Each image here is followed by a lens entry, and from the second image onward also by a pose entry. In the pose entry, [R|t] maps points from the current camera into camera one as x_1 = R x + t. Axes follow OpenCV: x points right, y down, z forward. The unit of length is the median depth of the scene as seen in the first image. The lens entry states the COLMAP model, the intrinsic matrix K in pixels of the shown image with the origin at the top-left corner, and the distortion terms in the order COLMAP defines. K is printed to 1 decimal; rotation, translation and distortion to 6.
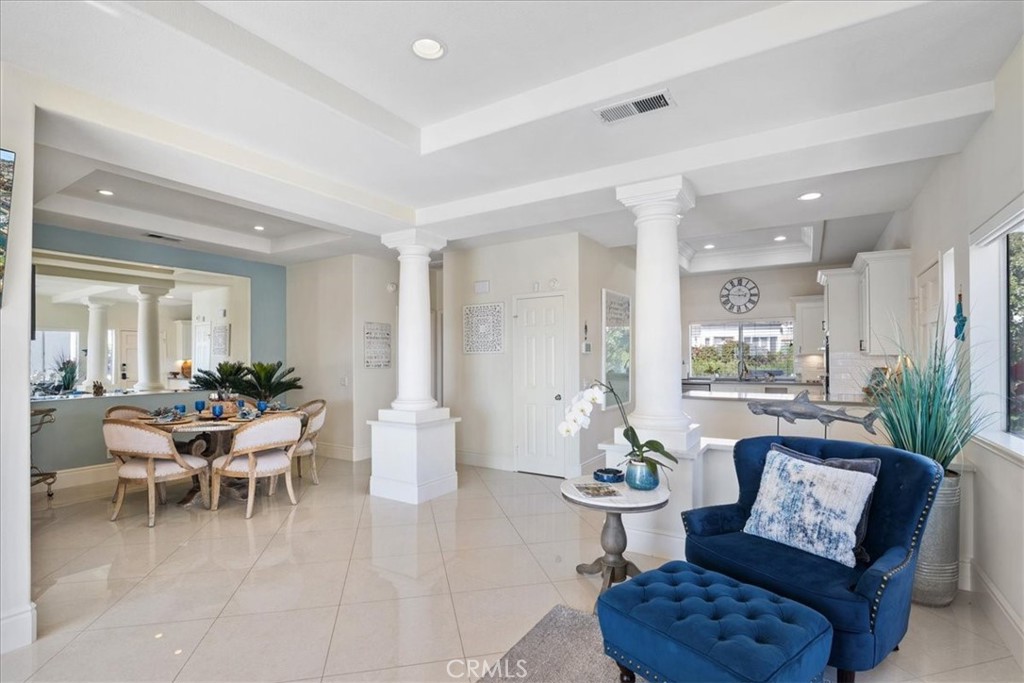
lens RADIAL K [[479.6, 0, 511.0], [0, 479.6, 356.5], [0, 0, 1]] dist [-0.022135, 0.000584]
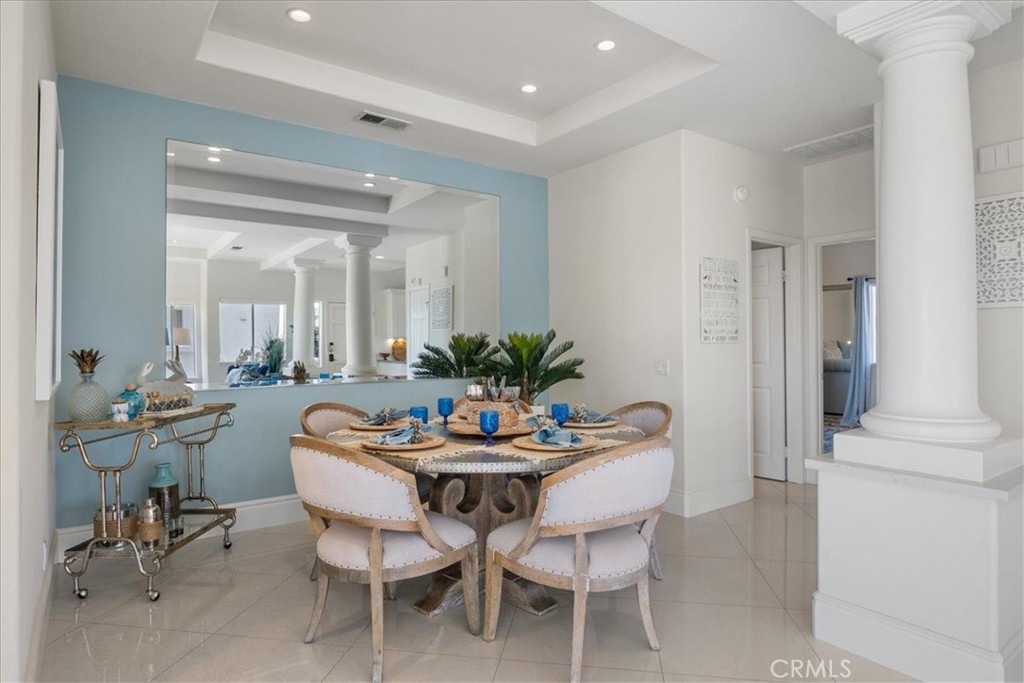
lens RADIAL K [[578.2, 0, 512.0], [0, 578.2, 341.5], [0, 0, 1]] dist [-0.006451, -0.000810]
pose [[0.926656, -0.001347, -0.375909, -0.265898], [0.001863, 0.999998, 0.001008, 0.022715], [0.375907, -0.001635, 0.926656, 0.330162]]
